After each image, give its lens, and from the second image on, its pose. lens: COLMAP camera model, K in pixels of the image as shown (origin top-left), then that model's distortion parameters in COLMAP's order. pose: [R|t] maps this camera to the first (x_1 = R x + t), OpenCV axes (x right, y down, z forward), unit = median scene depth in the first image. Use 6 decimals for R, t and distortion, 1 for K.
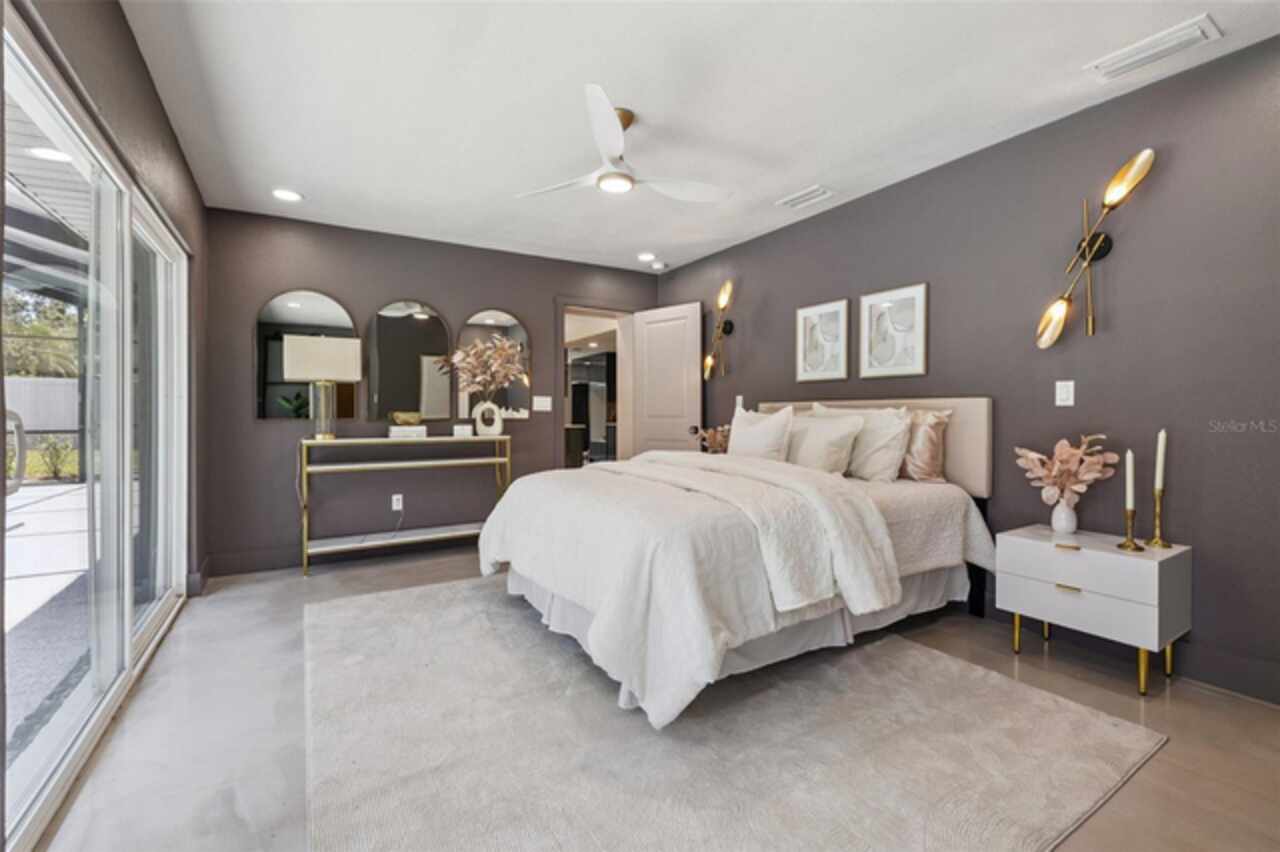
lens RADIAL K [[546.9, 0, 635.2], [0, 546.9, 418.1], [0, 0, 1]] dist [0.000743, 0.000177]
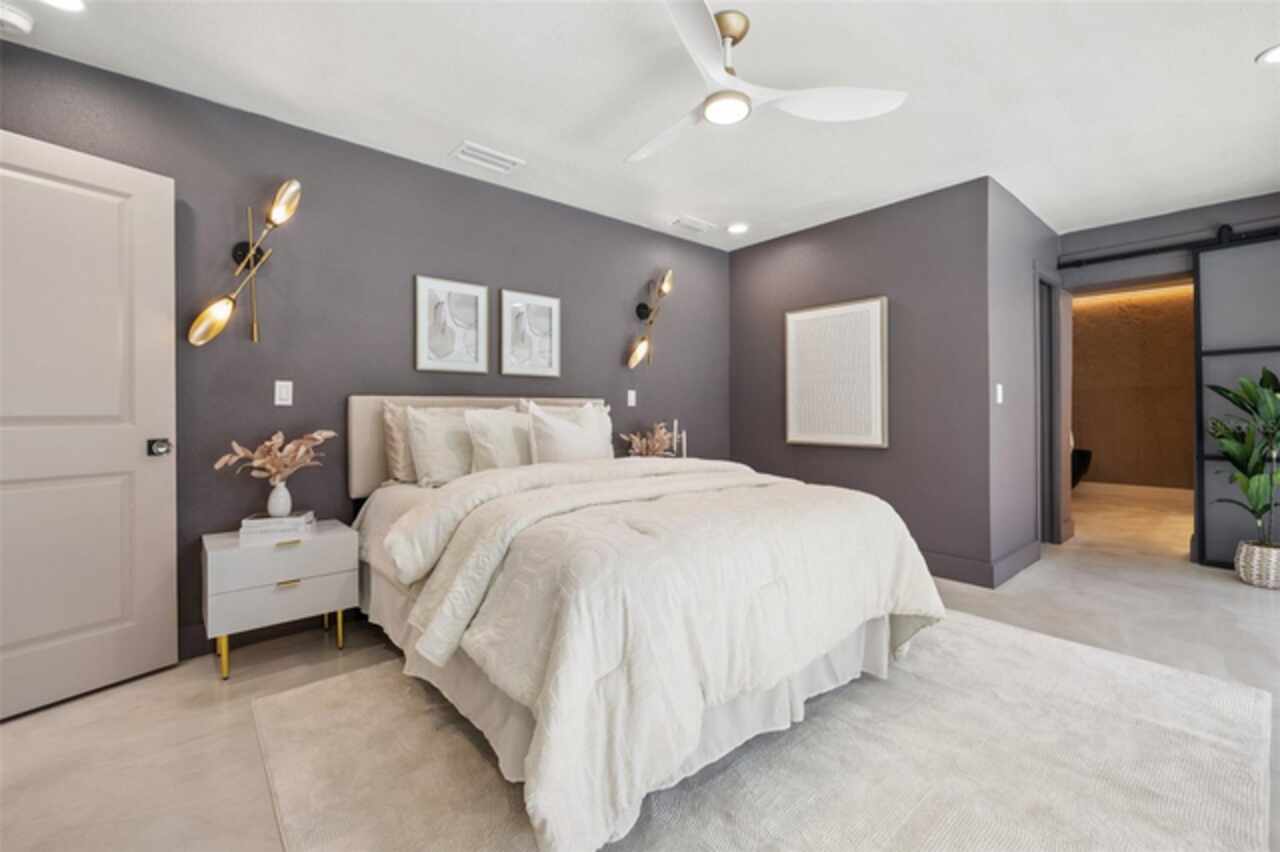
lens RADIAL K [[536.7, 0, 639.7], [0, 536.7, 413.4], [0, 0, 1]] dist [-0.000573, 0.000006]
pose [[-0.152303, -0.000991, 0.988333, -0.513630], [0.011632, 0.999928, 0.002796, -0.003707], [-0.988265, 0.011922, -0.152281, 0.836810]]
